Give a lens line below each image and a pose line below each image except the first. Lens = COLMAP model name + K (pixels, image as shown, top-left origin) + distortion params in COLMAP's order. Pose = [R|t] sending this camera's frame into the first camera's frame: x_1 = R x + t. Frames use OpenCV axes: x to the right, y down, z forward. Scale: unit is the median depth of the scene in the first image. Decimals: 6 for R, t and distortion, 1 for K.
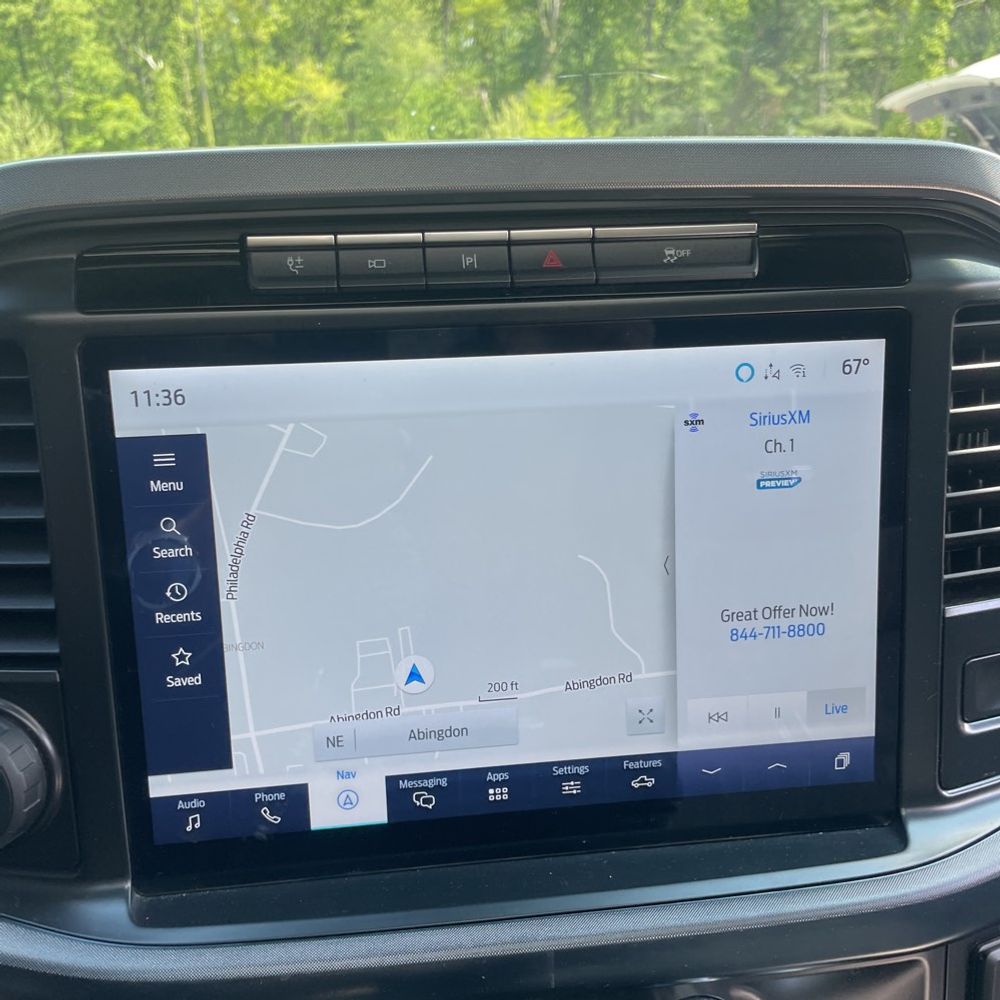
lens RADIAL K [[1037.7, 0, 488.2], [0, 1037.7, 503.9], [0, 0, 1]] dist [0.021578, -0.015237]
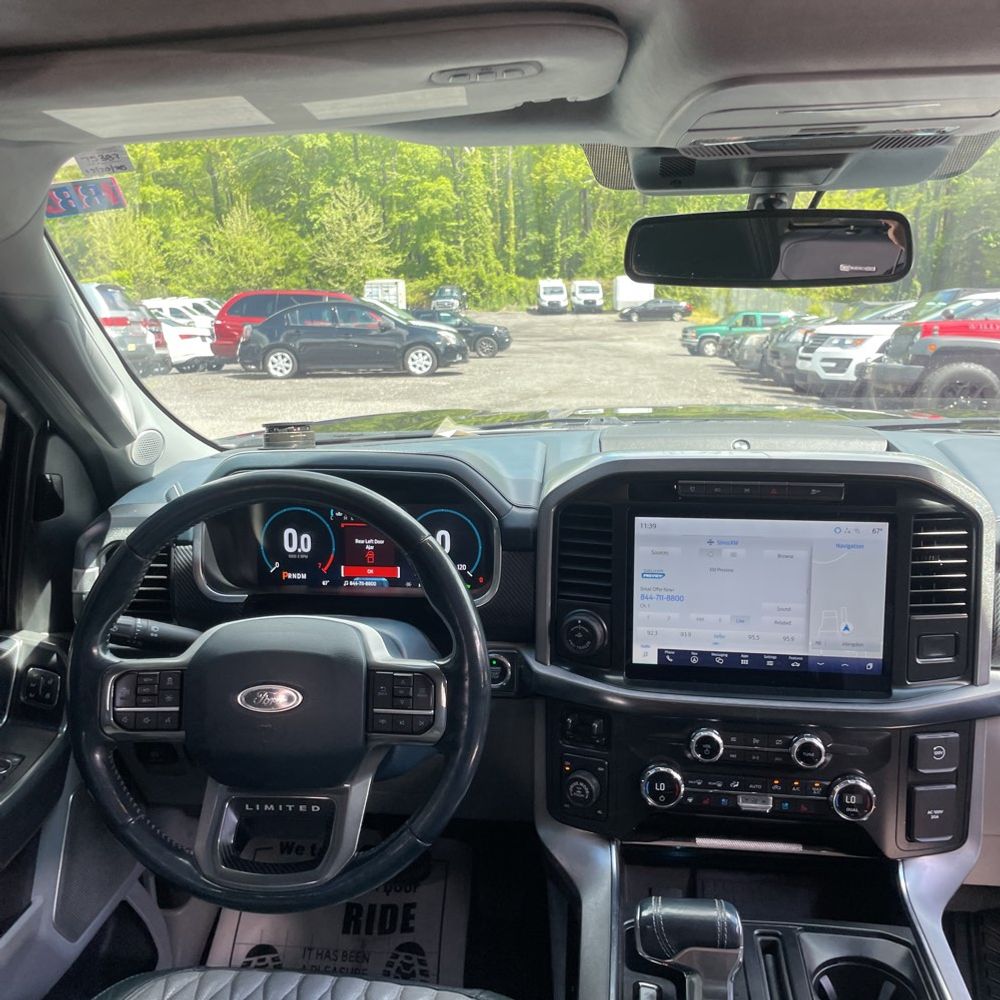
lens RADIAL K [[1009.0, 0, 491.1], [0, 1009.0, 503.2], [0, 0, 1]] dist [0.080646, -0.092697]
pose [[0.965139, 0.069047, -0.252465, 0.011884], [-0.083512, 0.995397, -0.047026, 0.019548], [0.248056, 0.066470, 0.966462, -2.080447]]
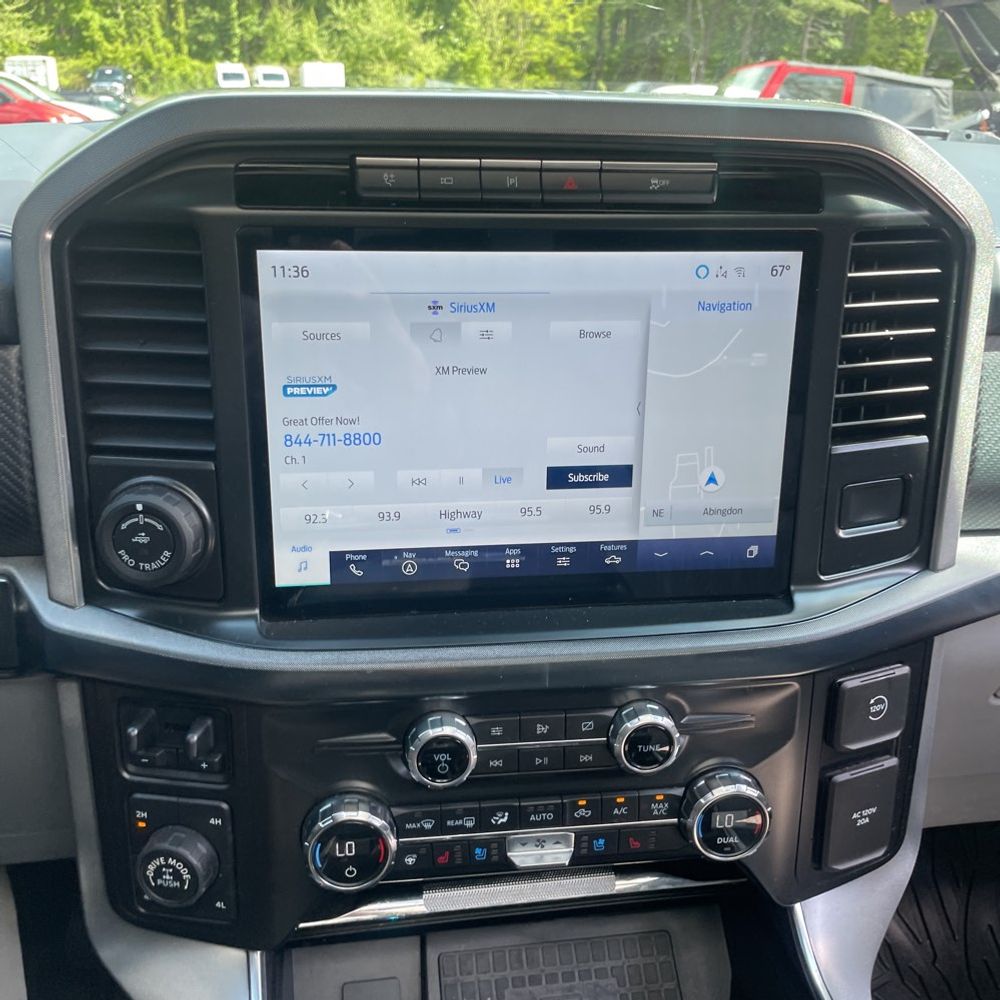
lens RADIAL K [[1018.1, 0, 494.7], [0, 1018.1, 499.6], [0, 0, 1]] dist [0.091853, -0.138261]
pose [[0.998441, 0.036998, 0.041788, -0.077570], [-0.041434, 0.992976, 0.110824, 0.036147], [-0.037394, -0.112383, 0.992961, -0.389932]]
